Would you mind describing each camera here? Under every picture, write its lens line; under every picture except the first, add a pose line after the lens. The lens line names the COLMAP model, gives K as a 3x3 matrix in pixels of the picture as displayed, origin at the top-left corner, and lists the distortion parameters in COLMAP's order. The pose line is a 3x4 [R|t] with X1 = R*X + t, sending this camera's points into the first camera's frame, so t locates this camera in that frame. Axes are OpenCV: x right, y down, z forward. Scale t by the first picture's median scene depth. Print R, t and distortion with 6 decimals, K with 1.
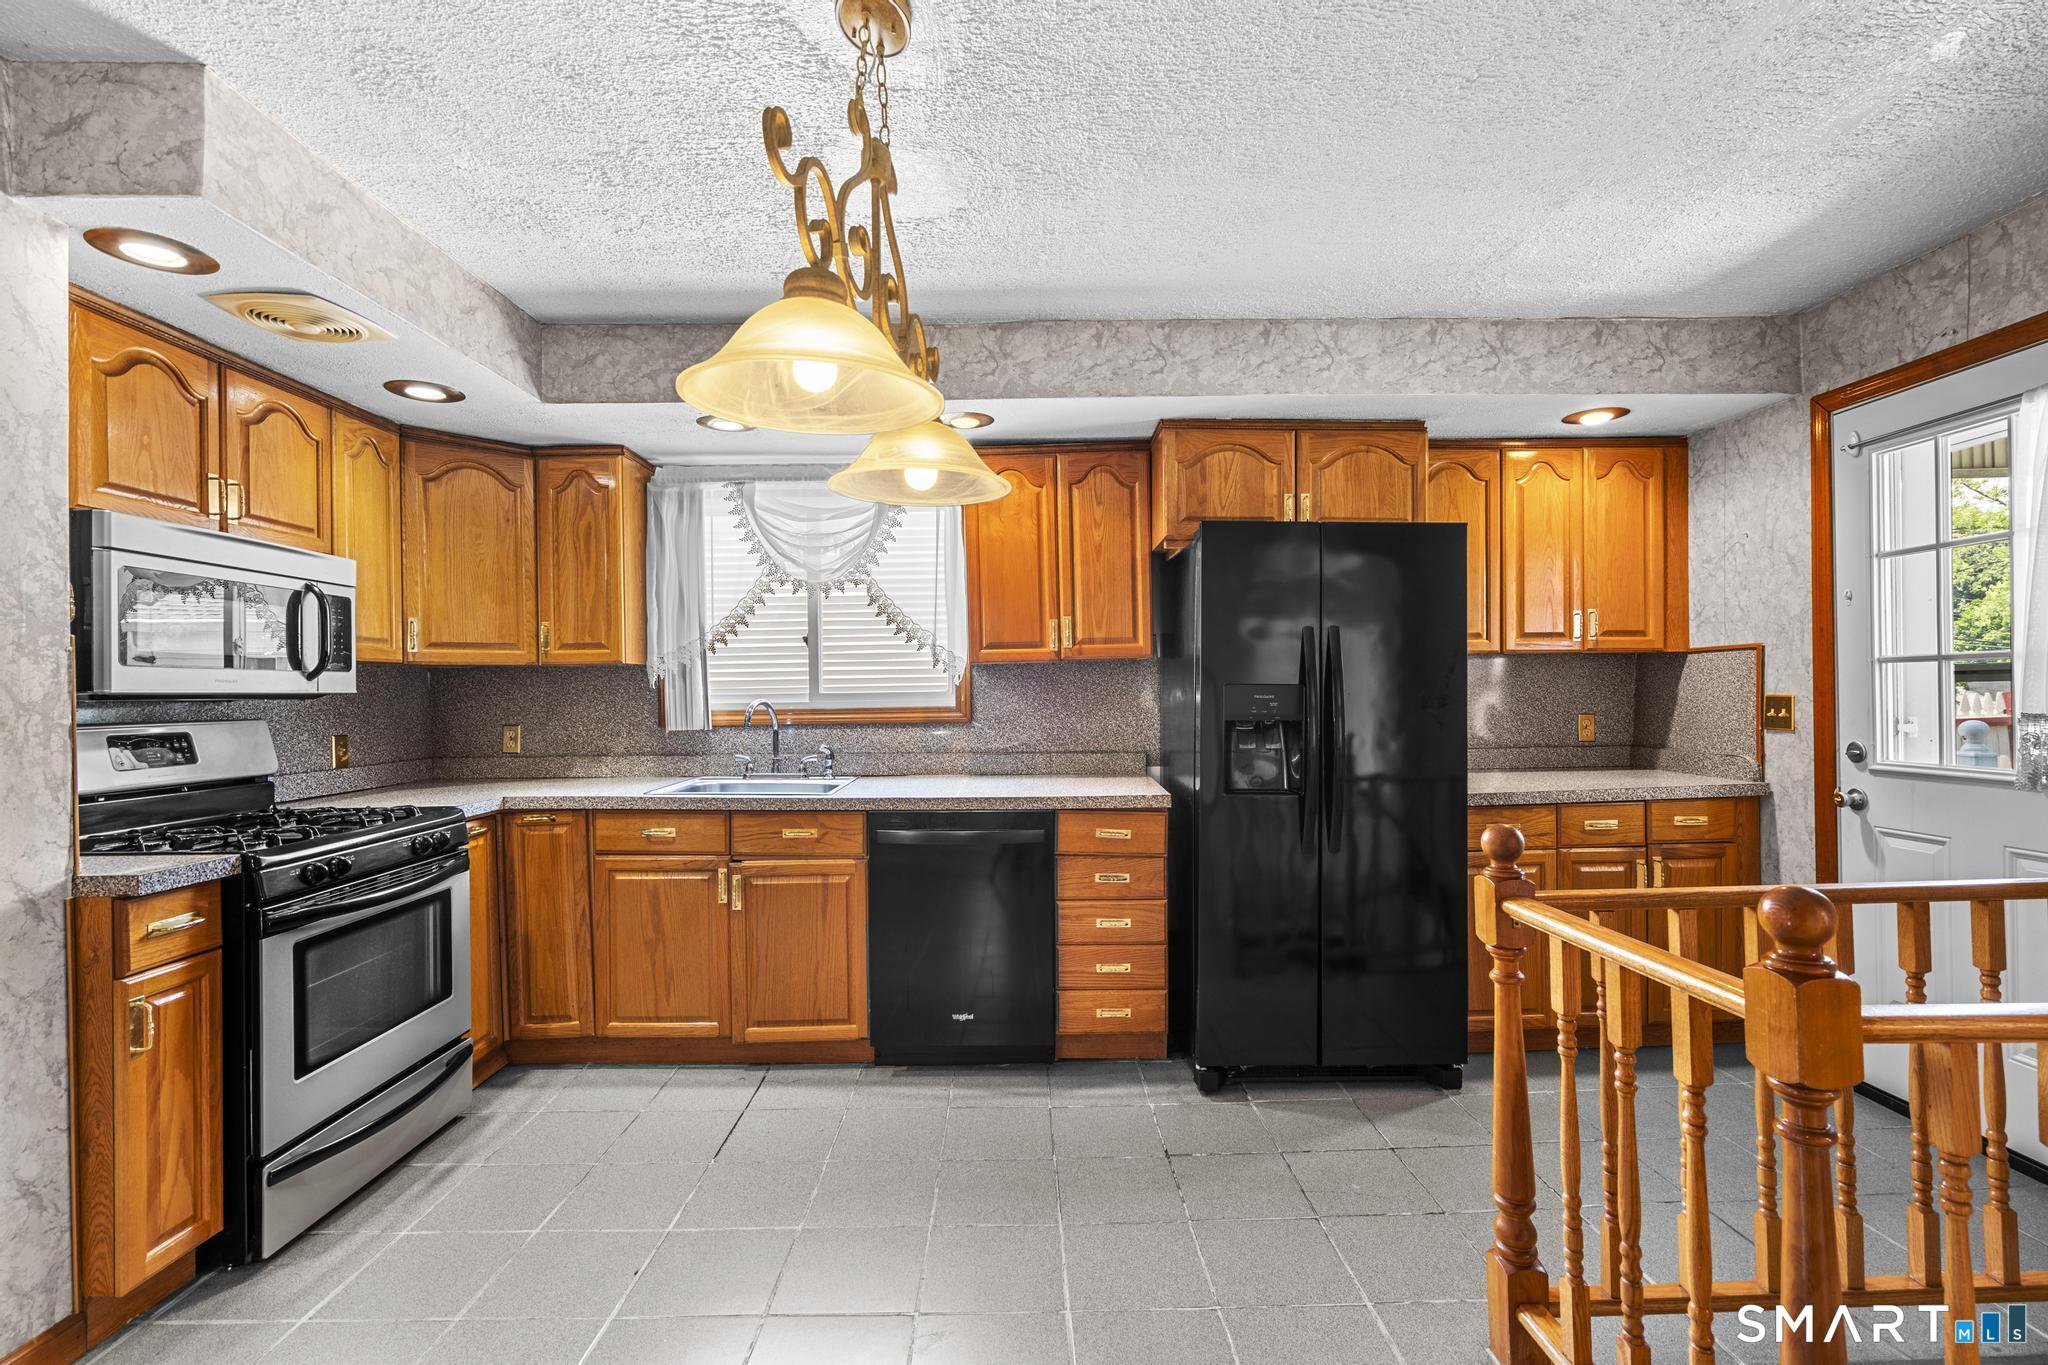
lens RADIAL K [[924.3, 0, 1029.5], [0, 924.3, 684.3], [0, 0, 1]] dist [-0.006049, 0.002901]
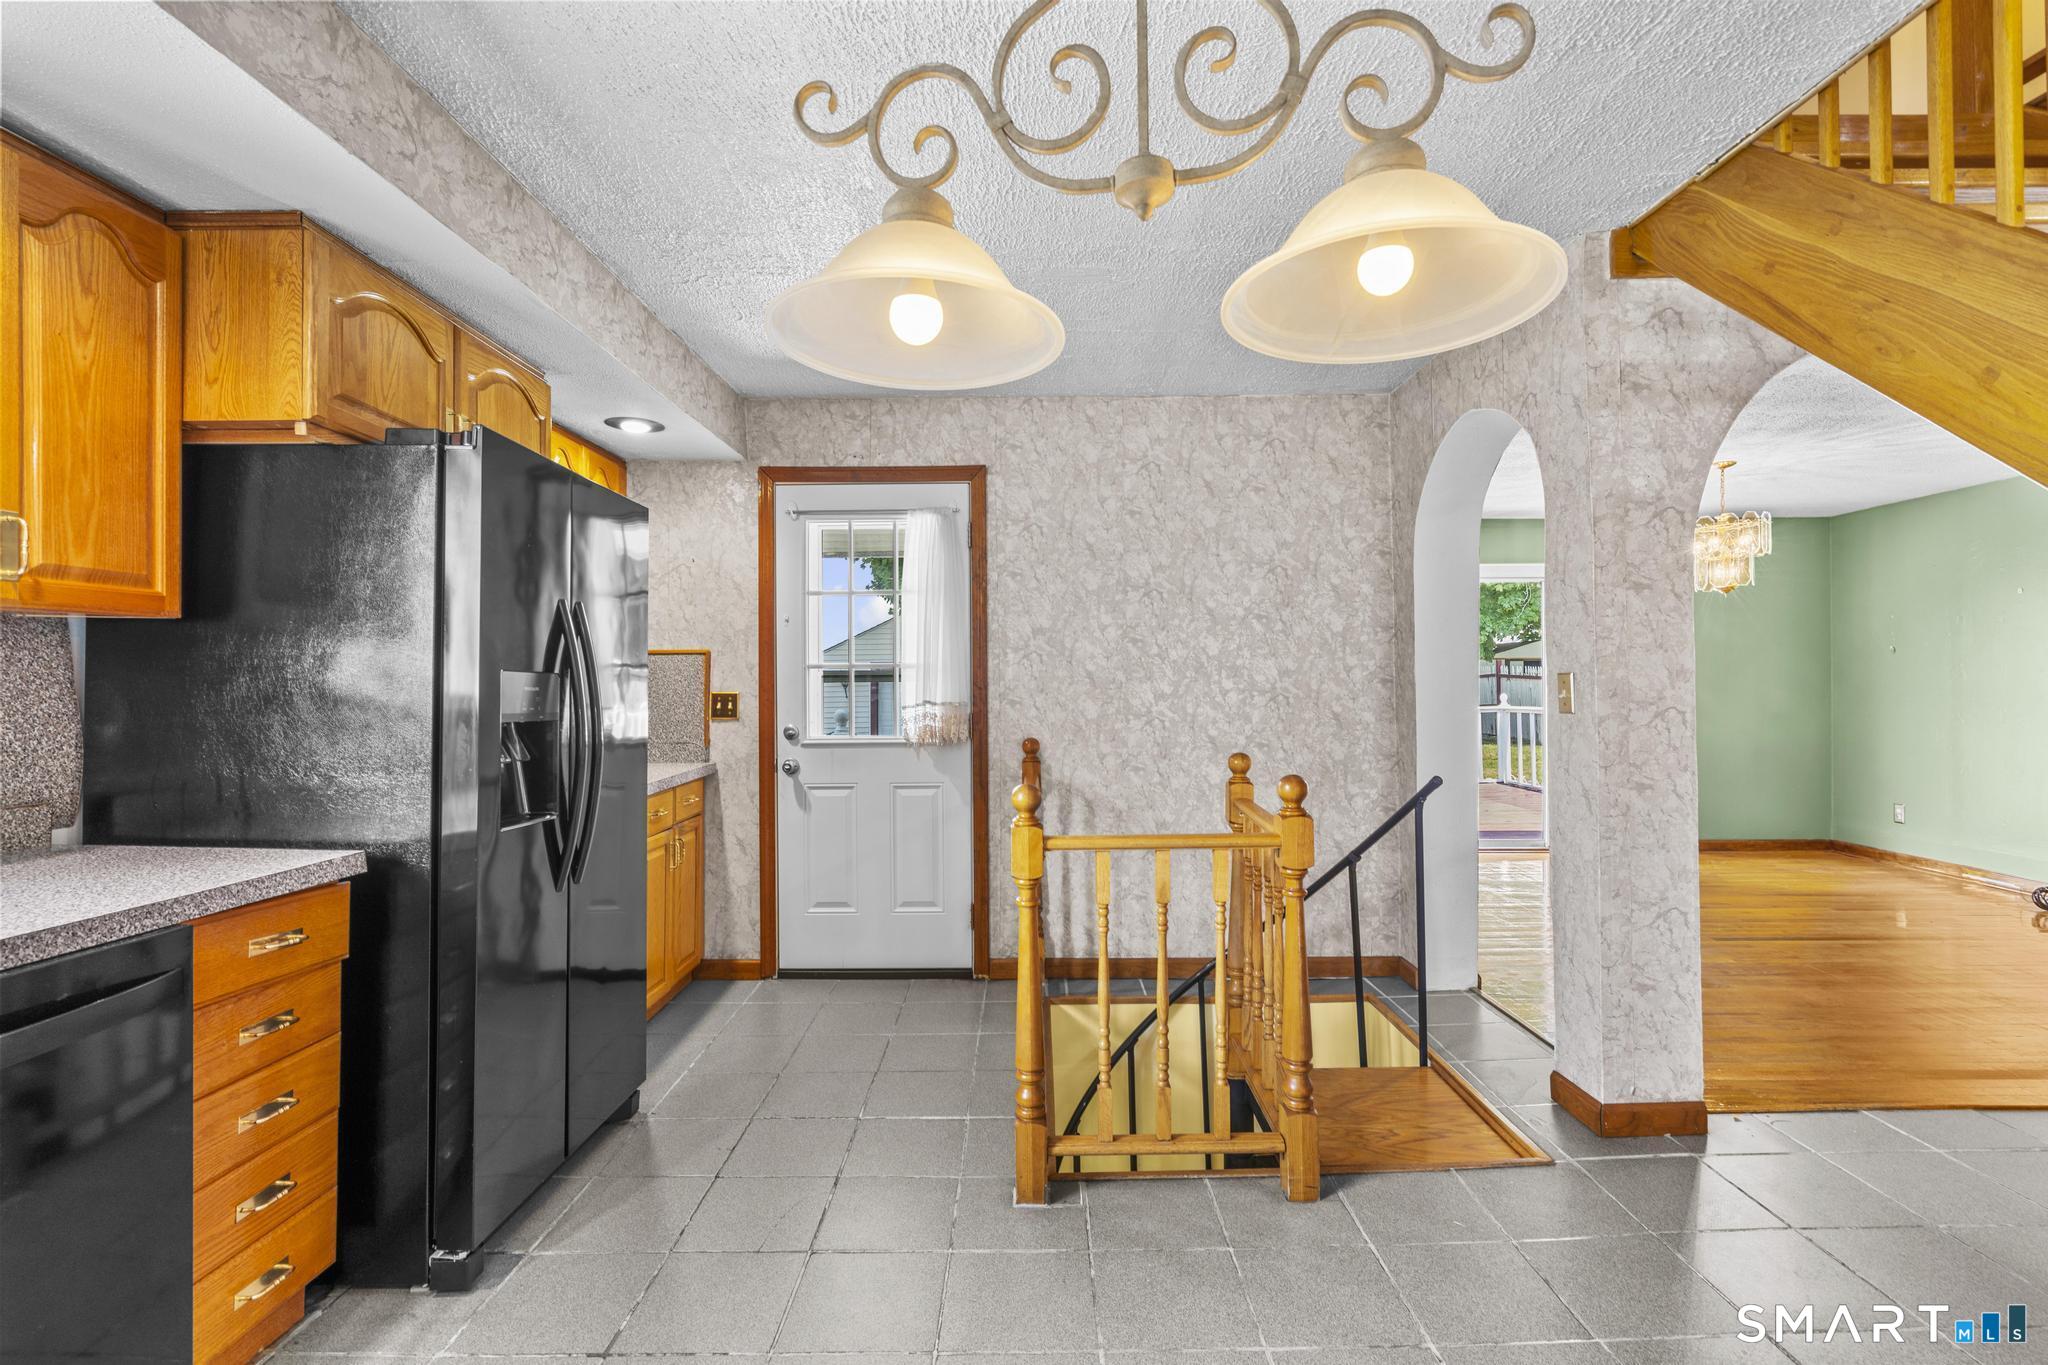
lens RADIAL K [[924.3, 0, 1031.5], [0, 924.3, 681.7], [0, 0, 1]] dist [-0.006049, 0.002901]
pose [[0.020446, 0.017266, 0.999642, -0.438670], [-0.001477, 0.999850, -0.017239, 0.018844], [-0.999790, -0.001124, 0.020468, 0.550156]]
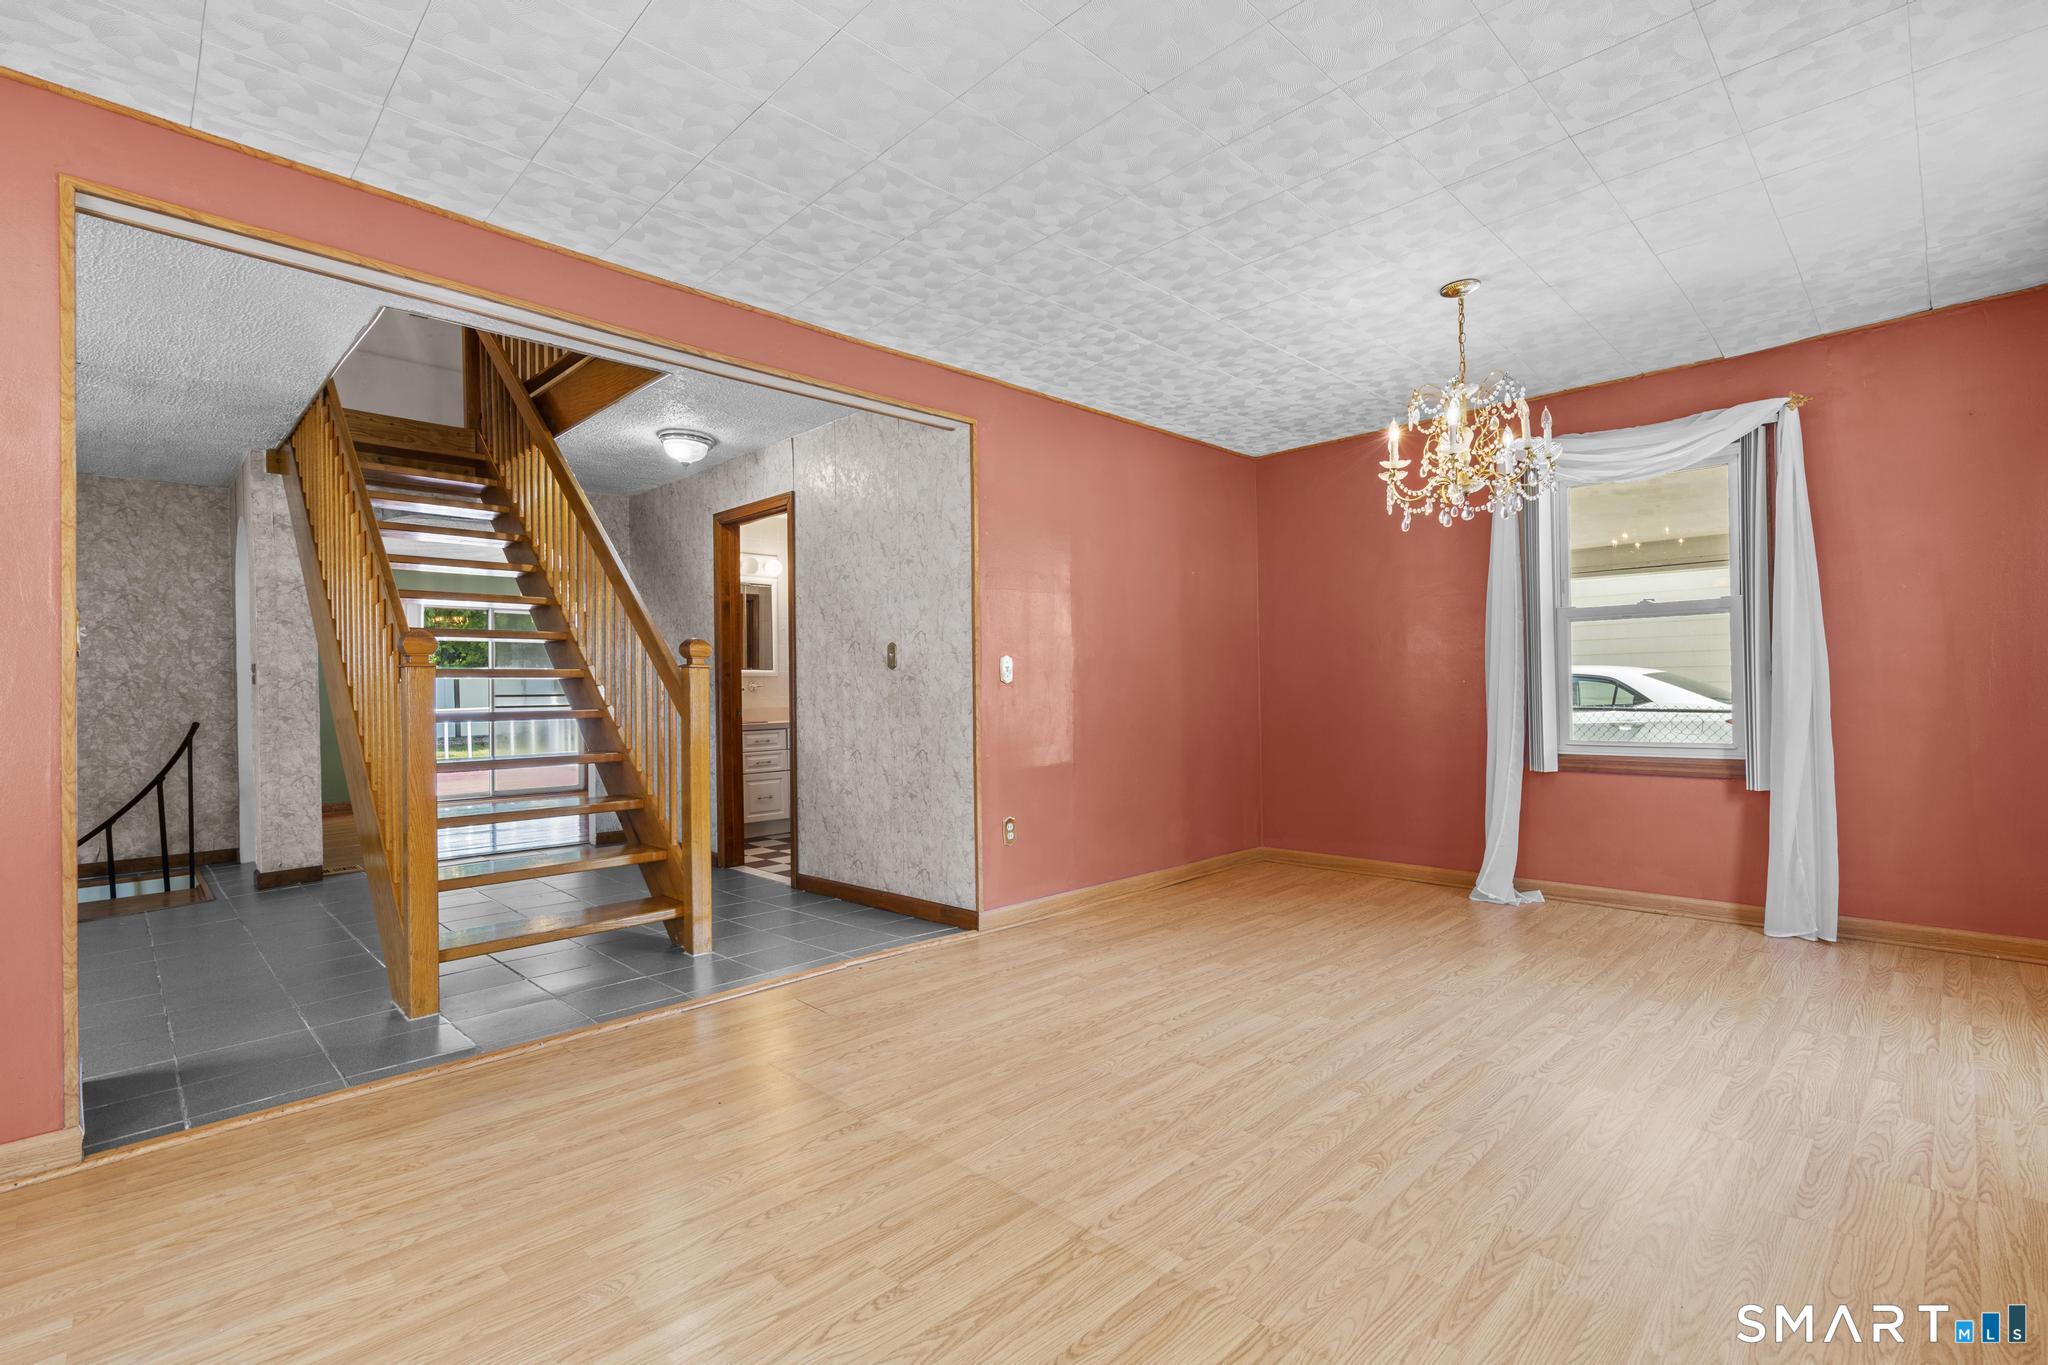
lens RADIAL K [[924.3, 0, 1038.8], [0, 924.3, 679.3], [0, 0, 1]] dist [-0.006049, 0.002901]
pose [[-0.699097, 0.031311, 0.714341, -1.775666], [0.022648, 0.999509, -0.021645, 0.091799], [-0.714668, 0.001046, -0.699463, 0.229710]]
